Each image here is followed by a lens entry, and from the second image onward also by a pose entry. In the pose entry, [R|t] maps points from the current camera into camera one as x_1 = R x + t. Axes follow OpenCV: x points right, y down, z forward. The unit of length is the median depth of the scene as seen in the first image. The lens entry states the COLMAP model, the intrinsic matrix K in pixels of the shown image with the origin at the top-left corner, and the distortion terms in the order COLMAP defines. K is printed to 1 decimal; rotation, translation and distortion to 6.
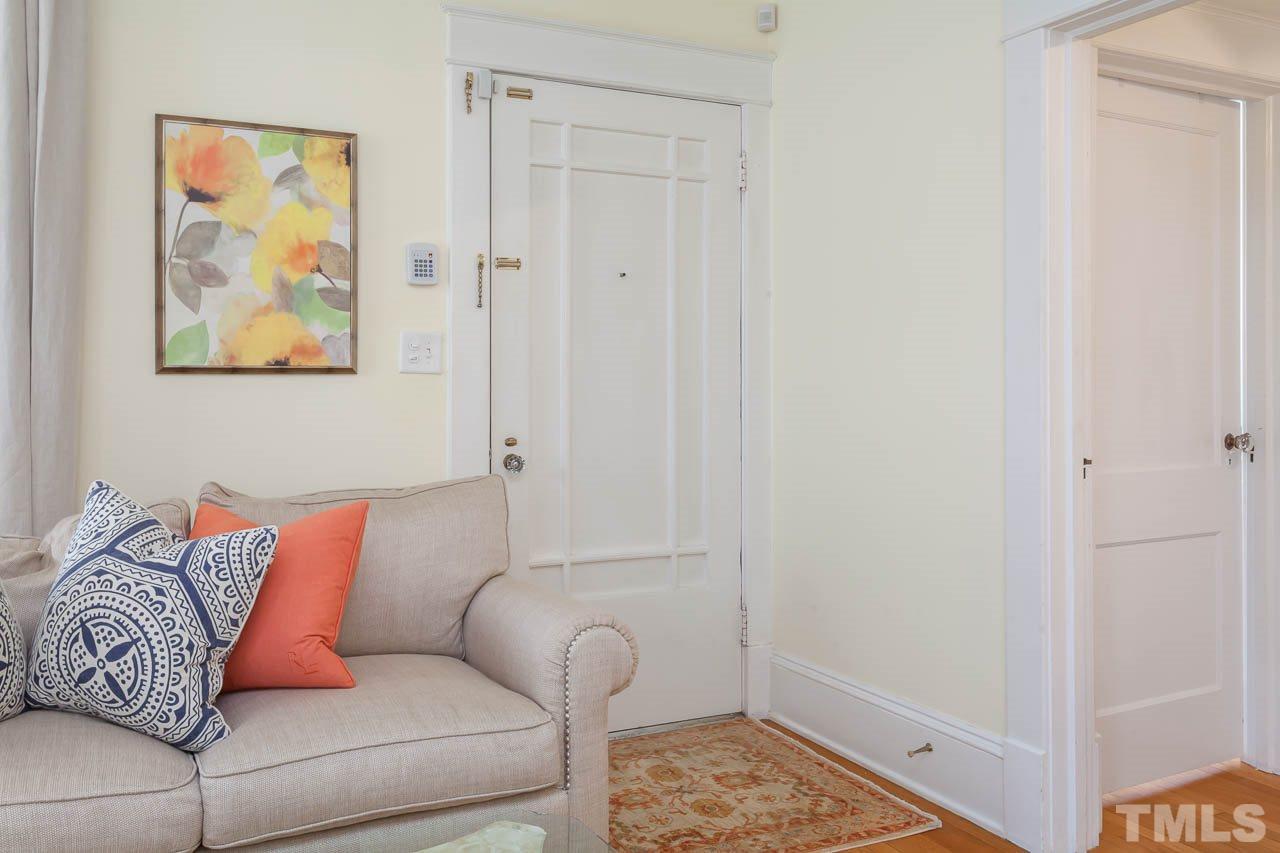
lens RADIAL K [[1066.9, 0, 641.6], [0, 1066.9, 372.0], [0, 0, 1]] dist [0.010893, 0.003917]
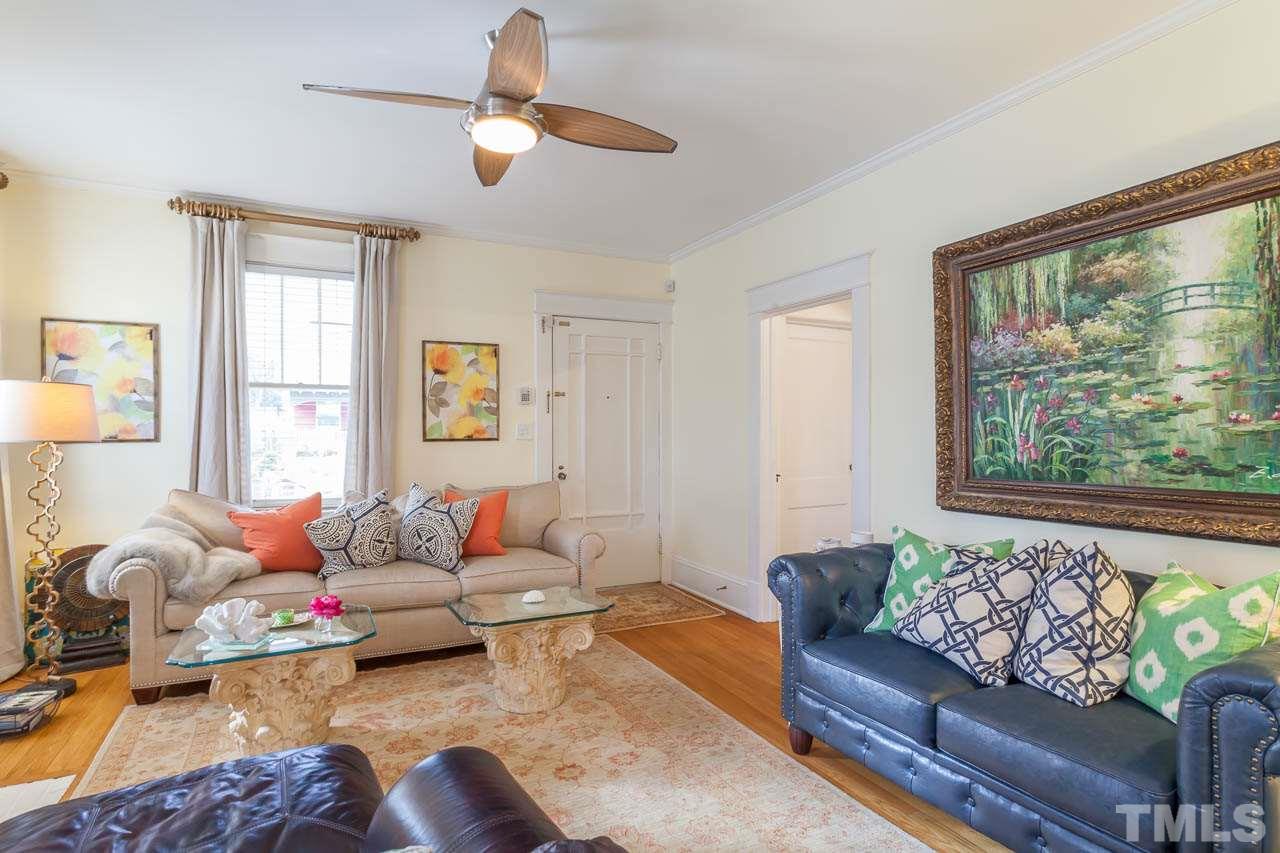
lens RADIAL K [[680.2, 0, 637.3], [0, 680.2, 419.2], [0, 0, 1]] dist [0.001169, 0.000854]
pose [[0.999878, -0.003333, -0.015265, 0.084641], [0.003354, 0.999993, 0.001380, -0.051953], [0.015261, -0.001431, 0.999883, -0.616958]]
